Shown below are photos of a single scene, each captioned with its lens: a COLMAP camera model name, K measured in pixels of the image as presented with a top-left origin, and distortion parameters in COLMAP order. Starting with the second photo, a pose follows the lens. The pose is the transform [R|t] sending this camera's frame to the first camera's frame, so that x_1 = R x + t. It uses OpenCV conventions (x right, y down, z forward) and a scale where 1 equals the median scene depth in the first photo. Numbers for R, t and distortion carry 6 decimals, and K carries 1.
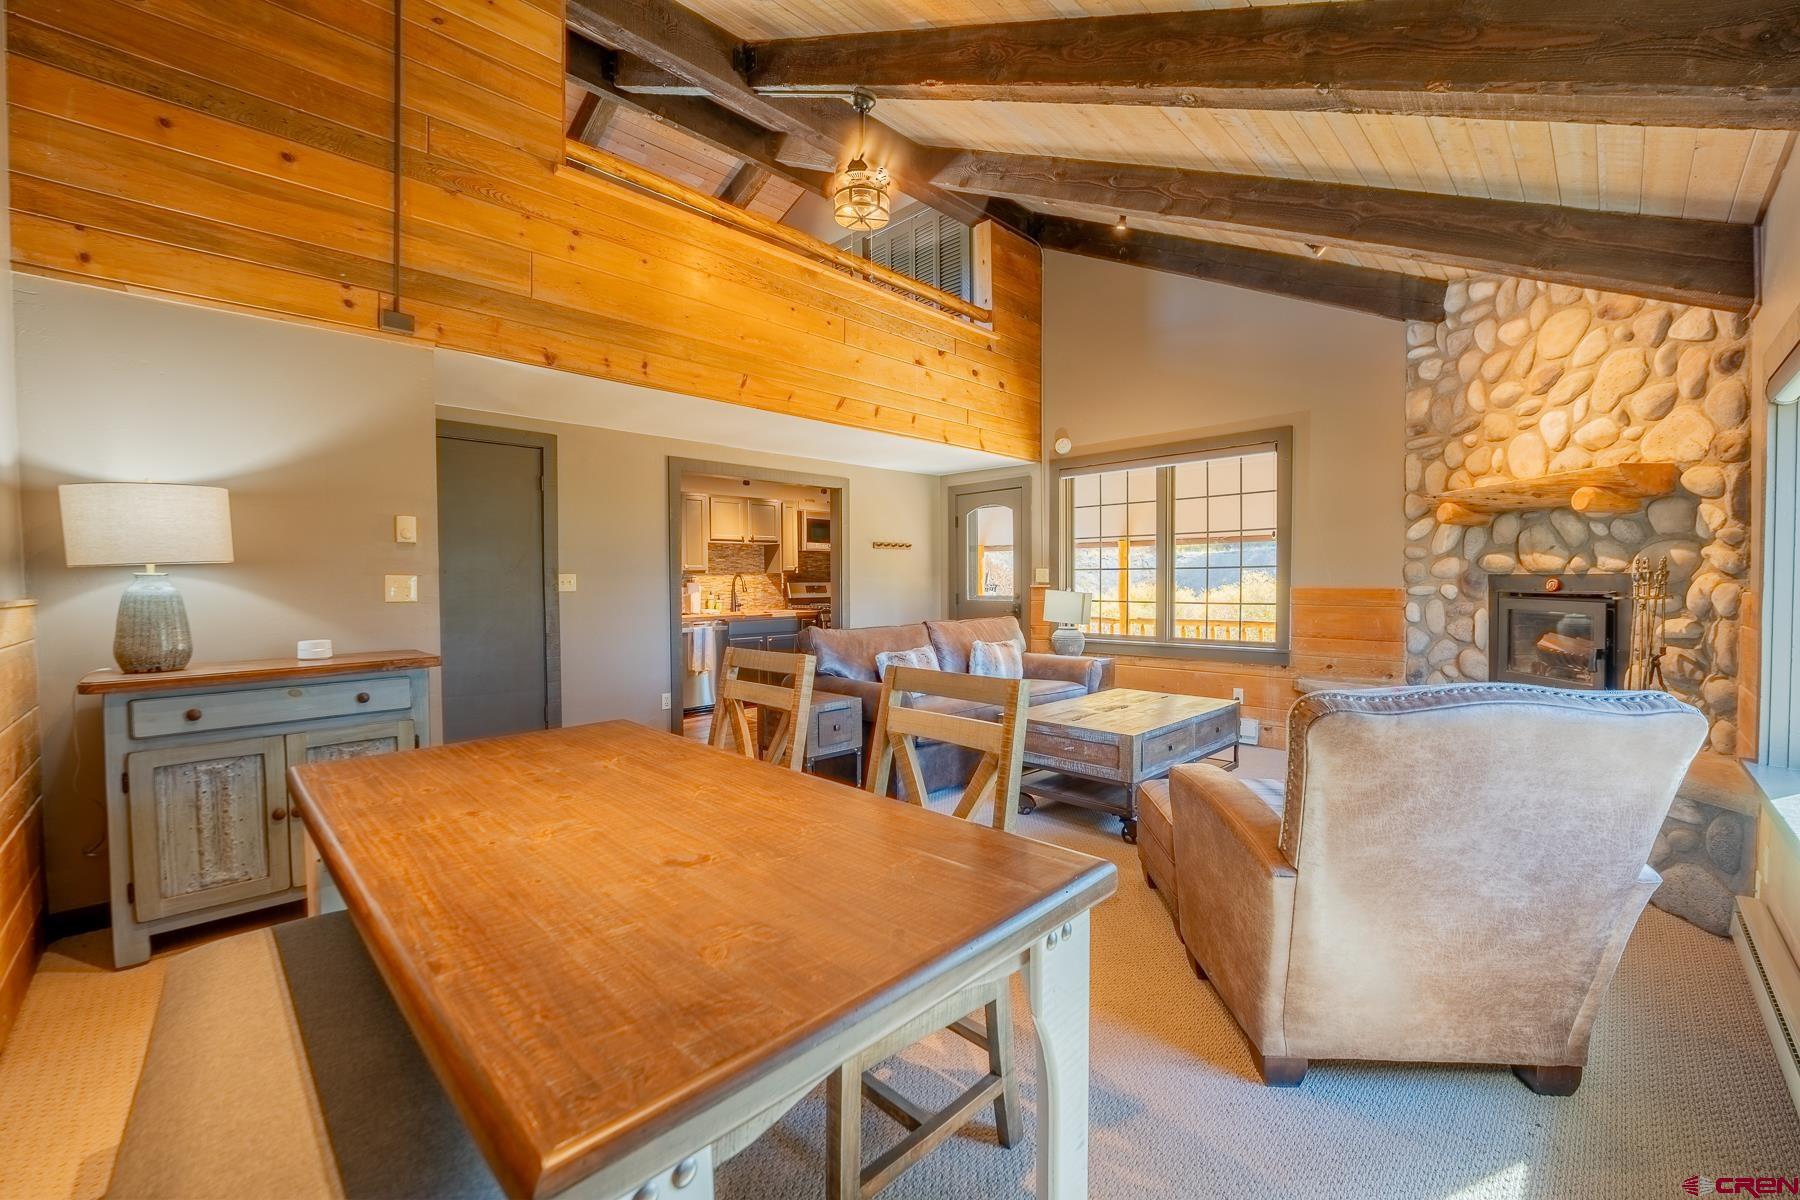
lens RADIAL K [[727.8, 0, 903.0], [0, 727.8, 595.3], [0, 0, 1]] dist [-0.026199, 0.001430]
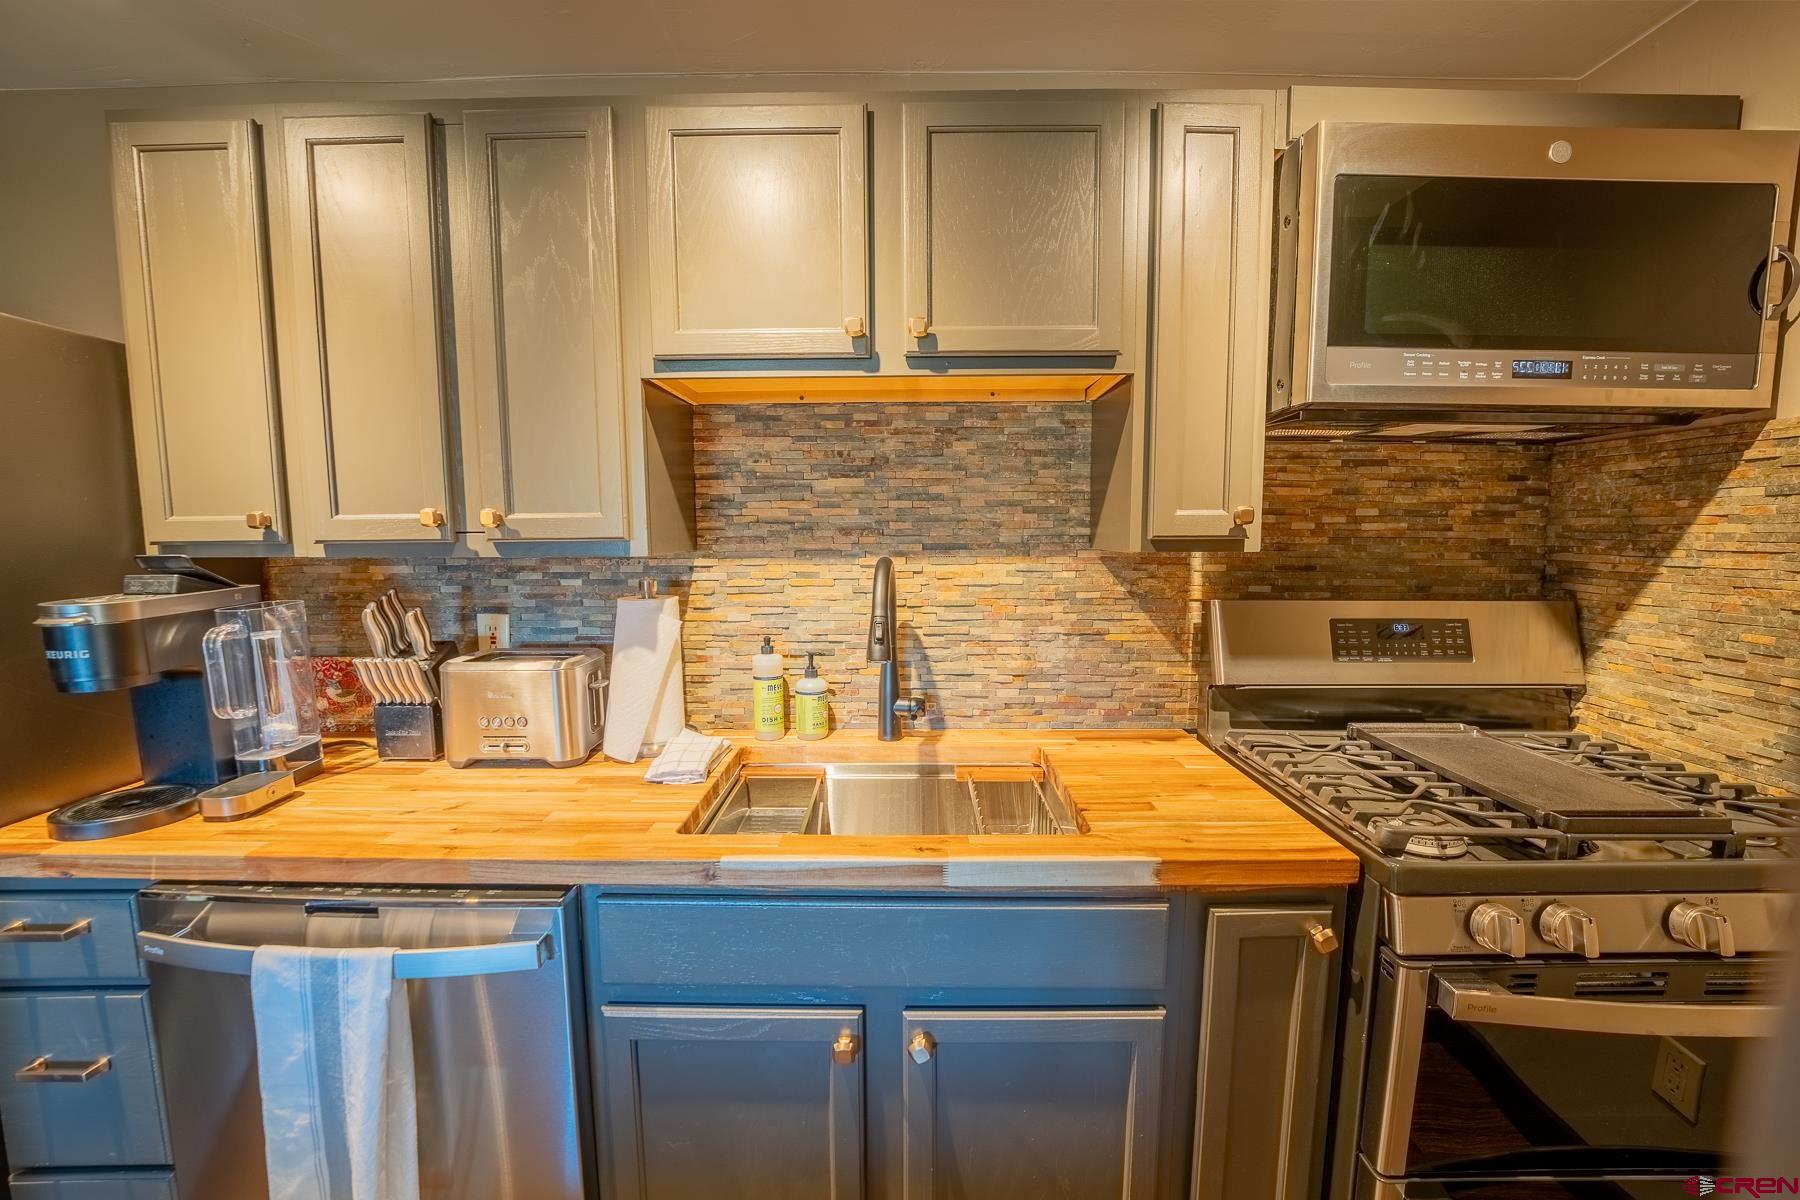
lens RADIAL K [[727.8, 0, 904.9], [0, 727.8, 598.0], [0, 0, 1]] dist [-0.026199, 0.001430]
pose [[0.699054, 0.072550, -0.711379, -0.083996], [-0.017262, 0.996262, 0.084640, -0.032893], [0.714860, -0.046888, 0.697693, 0.830277]]
